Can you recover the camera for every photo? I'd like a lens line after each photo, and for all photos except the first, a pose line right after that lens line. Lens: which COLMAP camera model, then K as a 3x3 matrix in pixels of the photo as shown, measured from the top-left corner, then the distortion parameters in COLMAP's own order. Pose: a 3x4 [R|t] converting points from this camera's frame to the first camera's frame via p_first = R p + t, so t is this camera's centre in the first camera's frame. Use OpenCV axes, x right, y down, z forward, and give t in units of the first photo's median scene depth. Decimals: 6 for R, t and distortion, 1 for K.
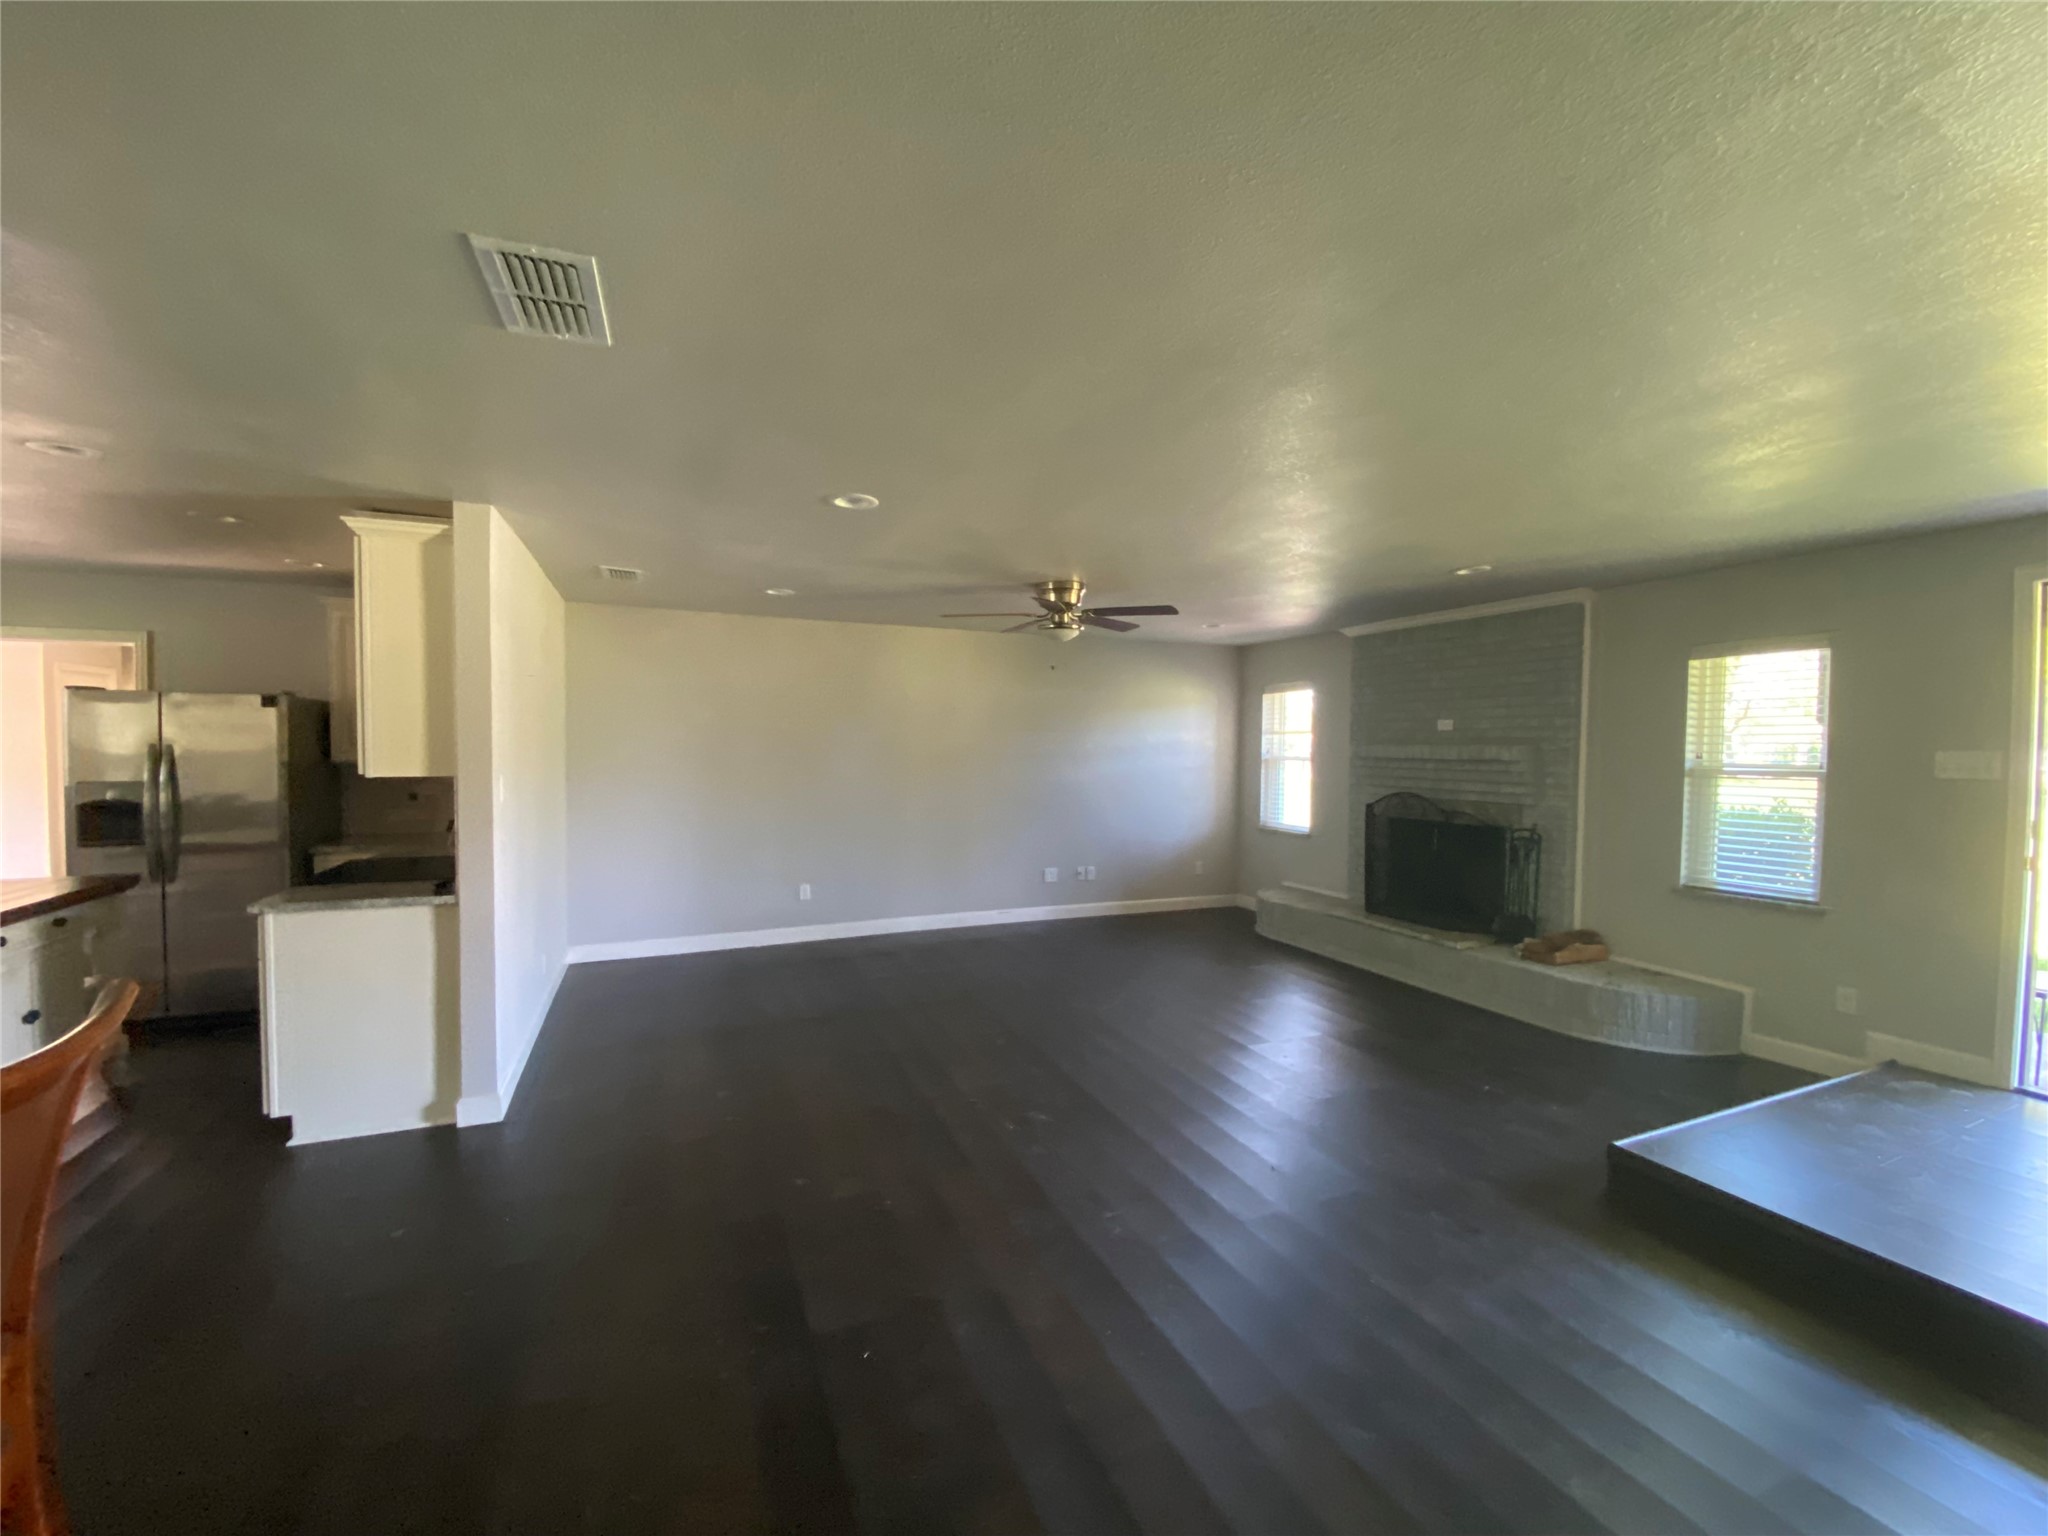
lens RADIAL K [[824.5, 0, 1020.3], [0, 824.5, 777.4], [0, 0, 1]] dist [0.017610, -0.017287]
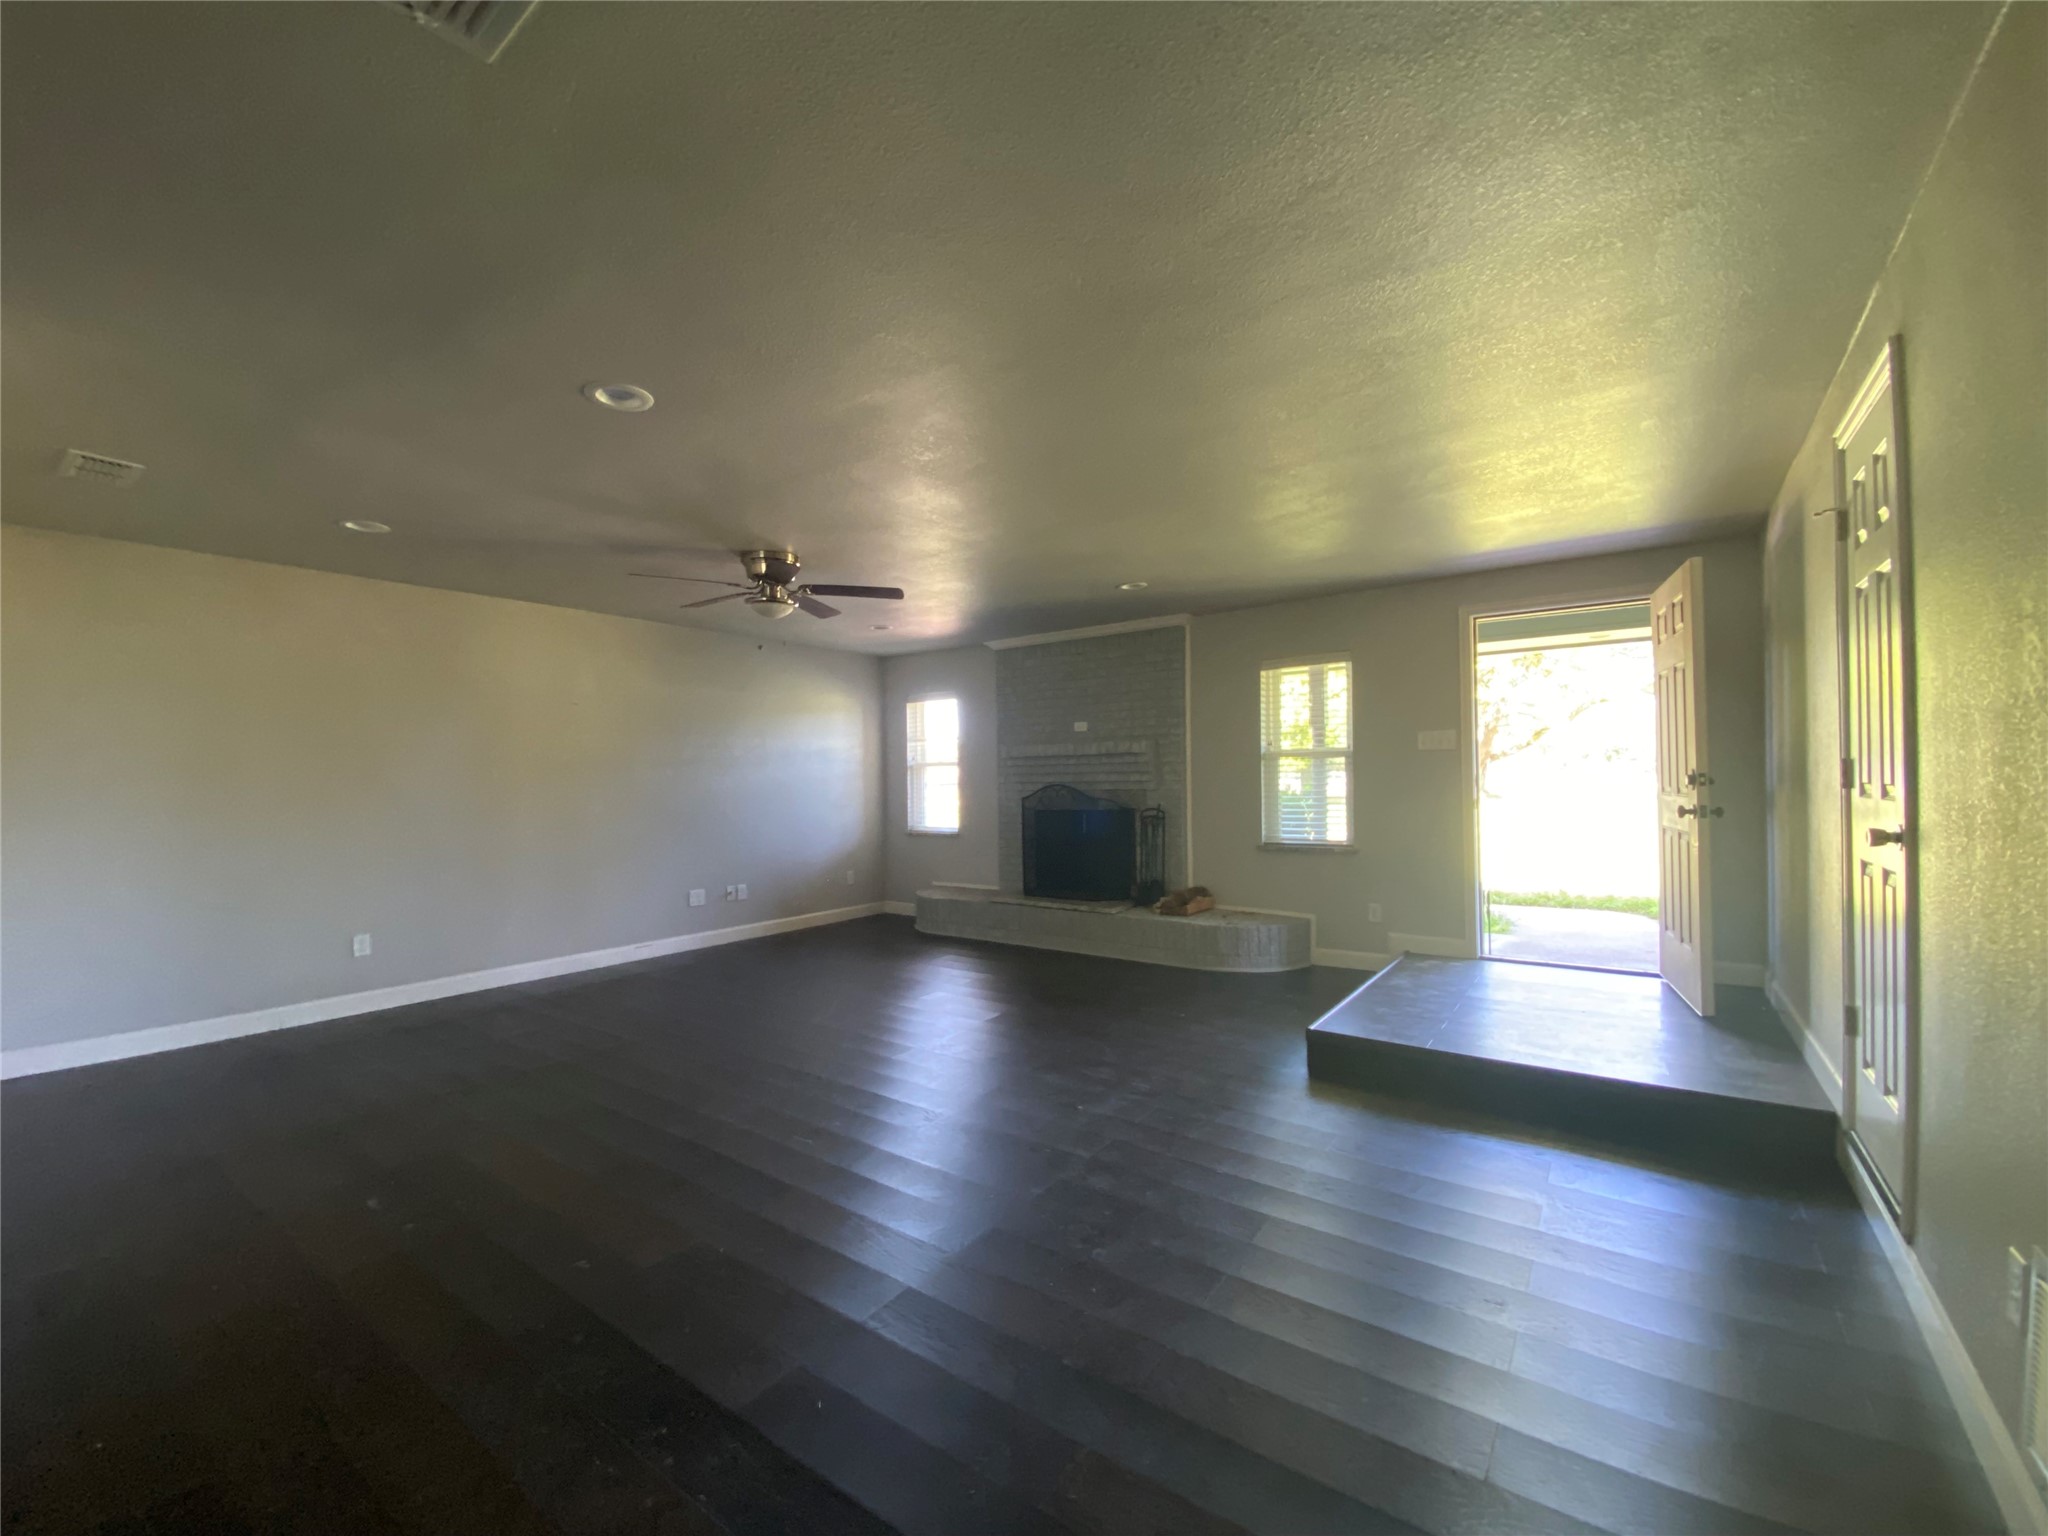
lens RADIAL K [[824.5, 0, 1029.4], [0, 824.5, 775.4], [0, 0, 1]] dist [0.017610, -0.017287]
pose [[0.853535, -0.017809, 0.520731, -0.188331], [0.042372, 0.998478, -0.035304, 0.054304], [-0.519310, 0.052197, 0.852990, 0.078361]]
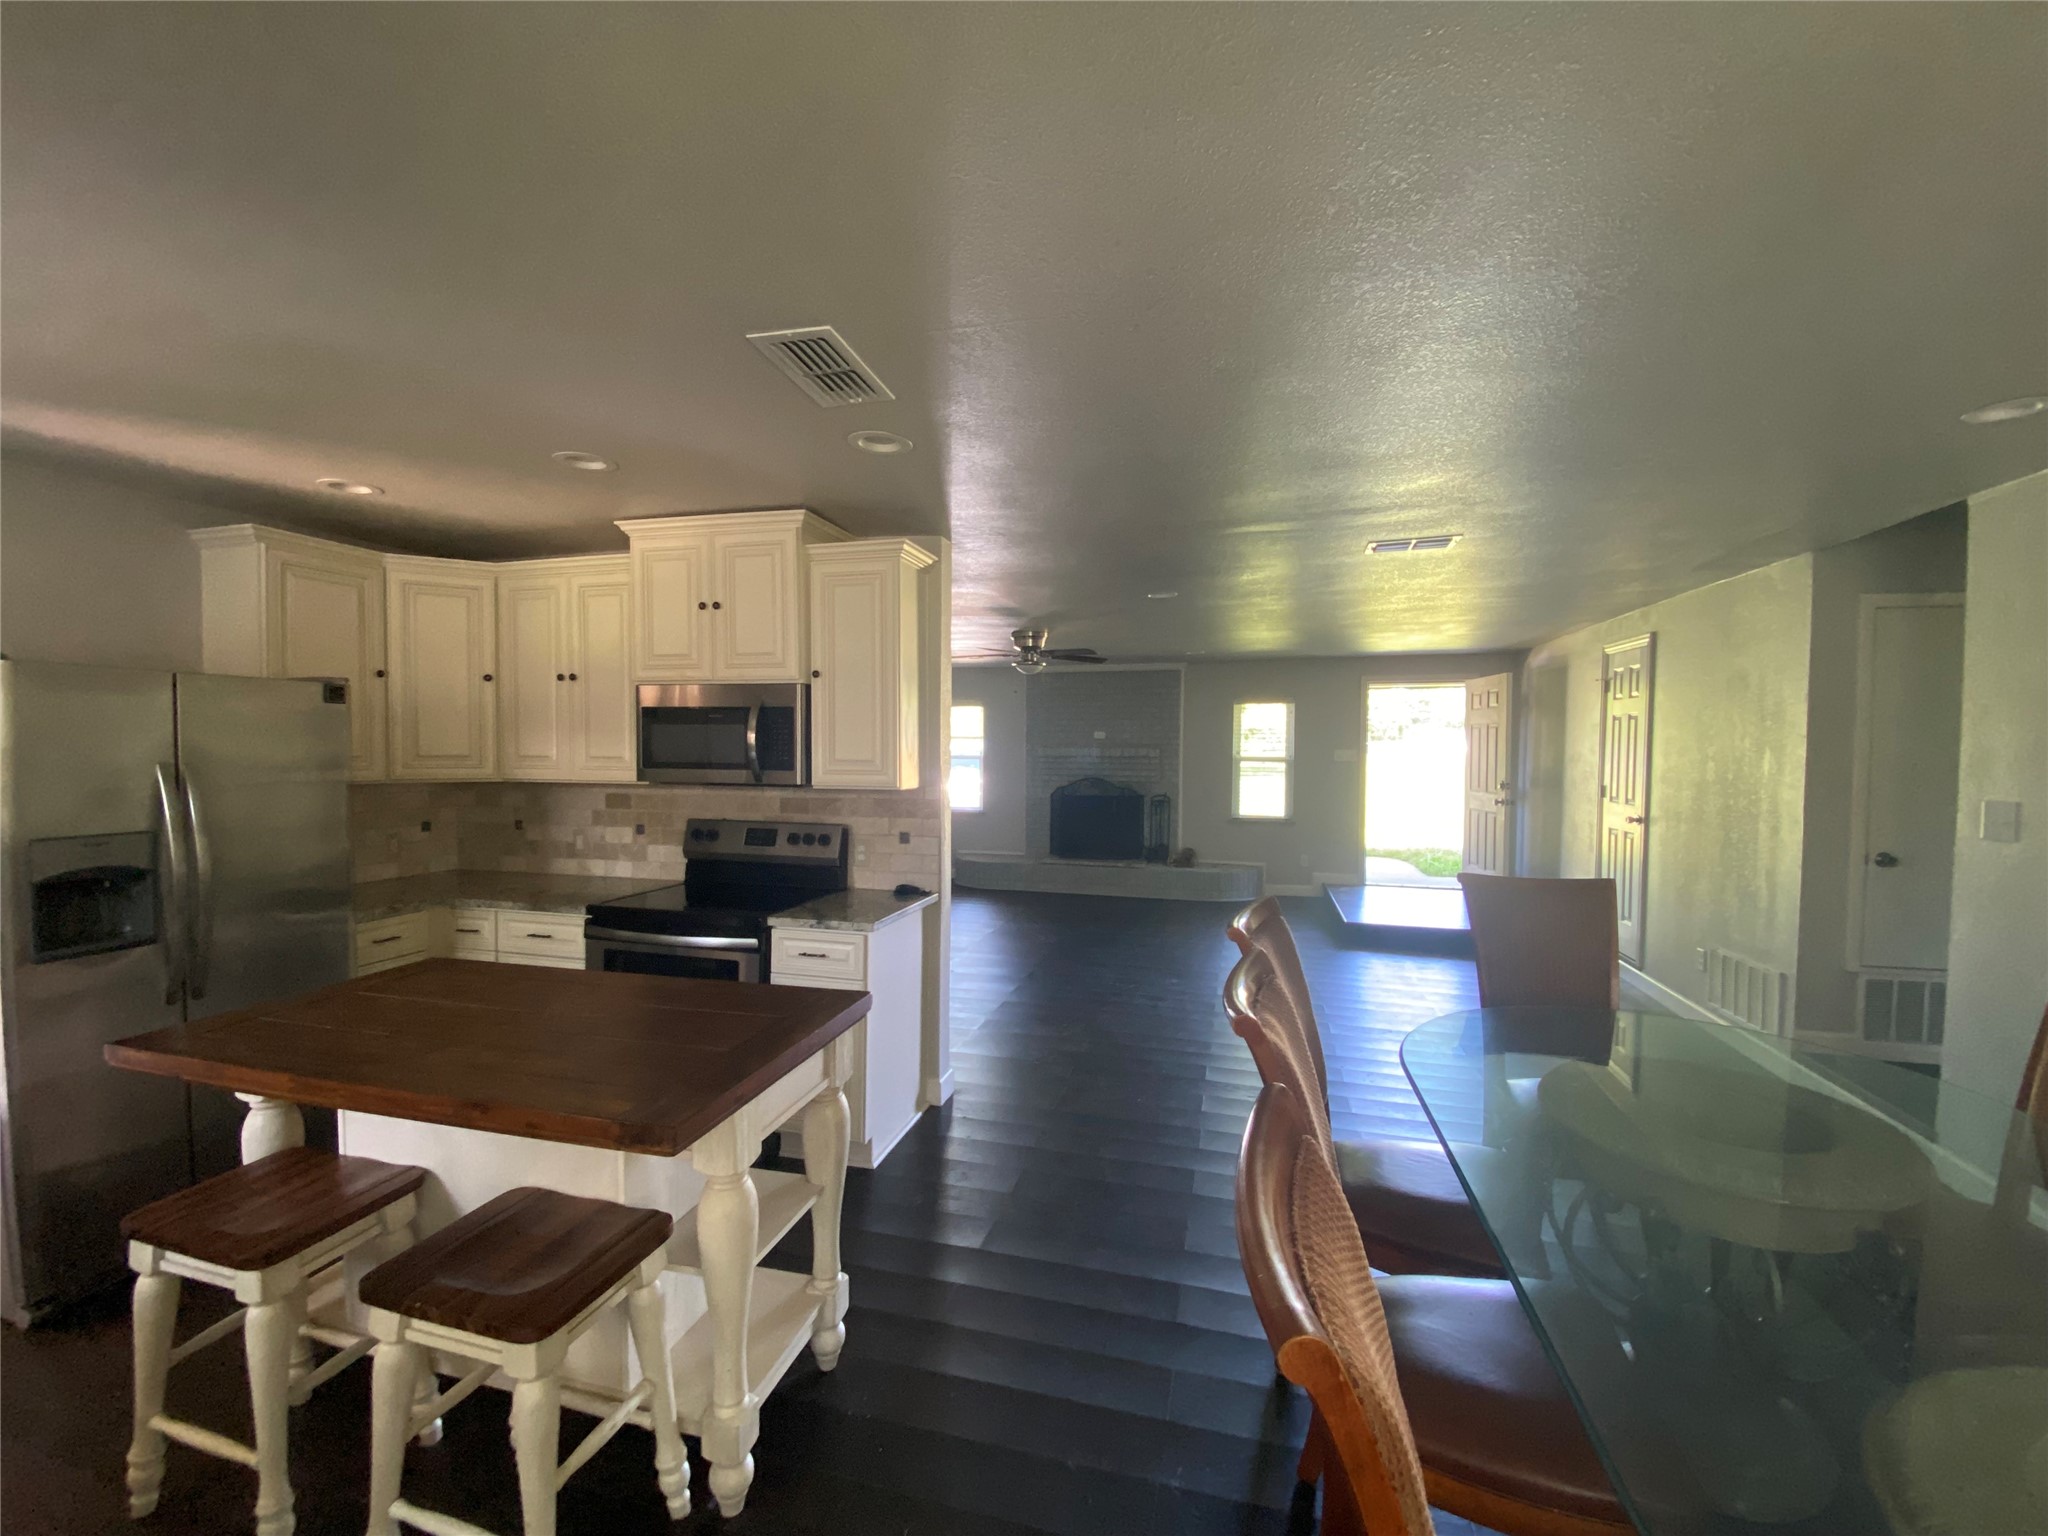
lens RADIAL K [[824.5, 0, 1025.5], [0, 824.5, 771.0], [0, 0, 1]] dist [0.017610, -0.017287]
pose [[0.615729, -0.027708, 0.787471, -1.056878], [0.031002, 0.999460, 0.010926, -0.019336], [-0.787348, 0.017686, 0.616255, 0.169248]]
